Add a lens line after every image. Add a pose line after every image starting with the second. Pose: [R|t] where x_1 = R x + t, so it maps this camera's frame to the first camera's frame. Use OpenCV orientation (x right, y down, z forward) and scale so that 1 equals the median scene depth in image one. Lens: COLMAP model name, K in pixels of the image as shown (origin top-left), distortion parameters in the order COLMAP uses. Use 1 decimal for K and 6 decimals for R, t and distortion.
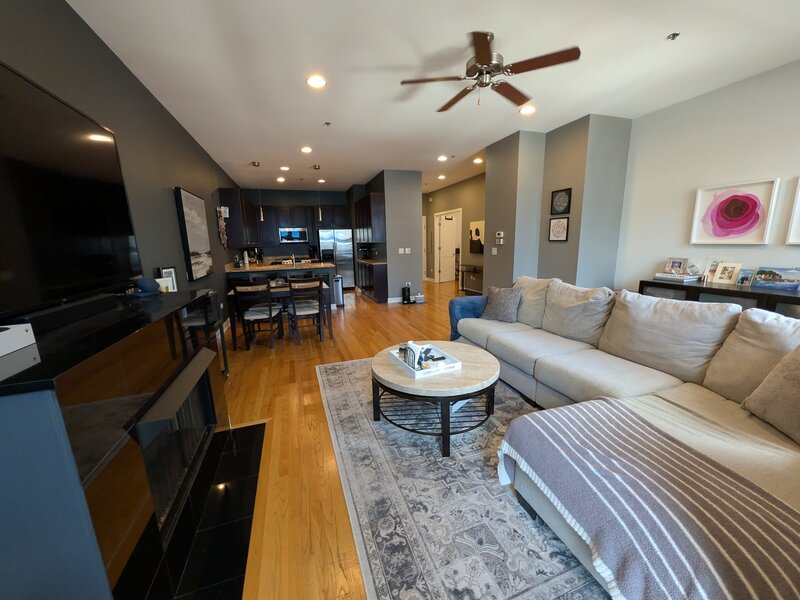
lens RADIAL K [[302.4, 0, 400.0], [0, 302.4, 300.0], [0, 0, 1]] dist [-0.000501, 0.000014]
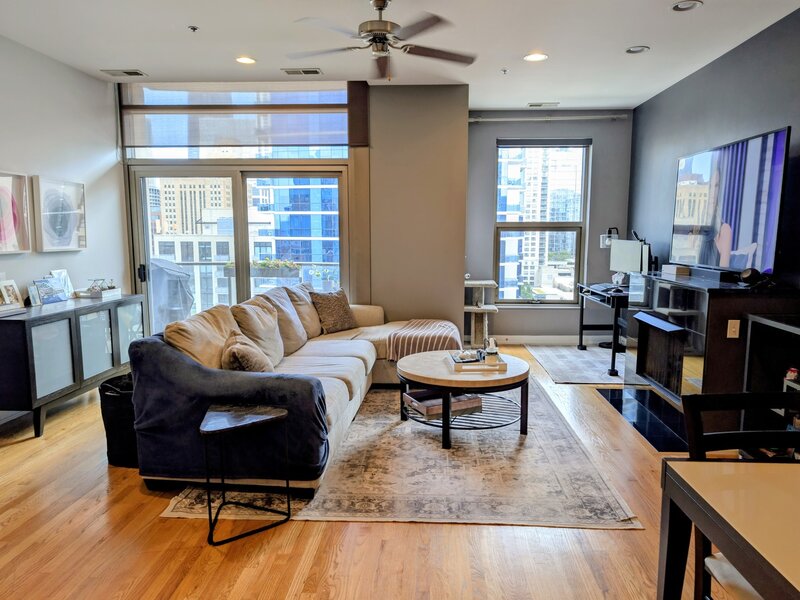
lens RADIAL K [[566.2, 0, 408.6], [0, 566.2, 304.2], [0, 0, 1]] dist [0.016962, -0.004995]
pose [[-0.927303, -0.027894, 0.373270, -0.307528], [0.091841, 0.949781, 0.299133, -0.416705], [-0.362869, 0.311668, -0.878174, 2.021919]]
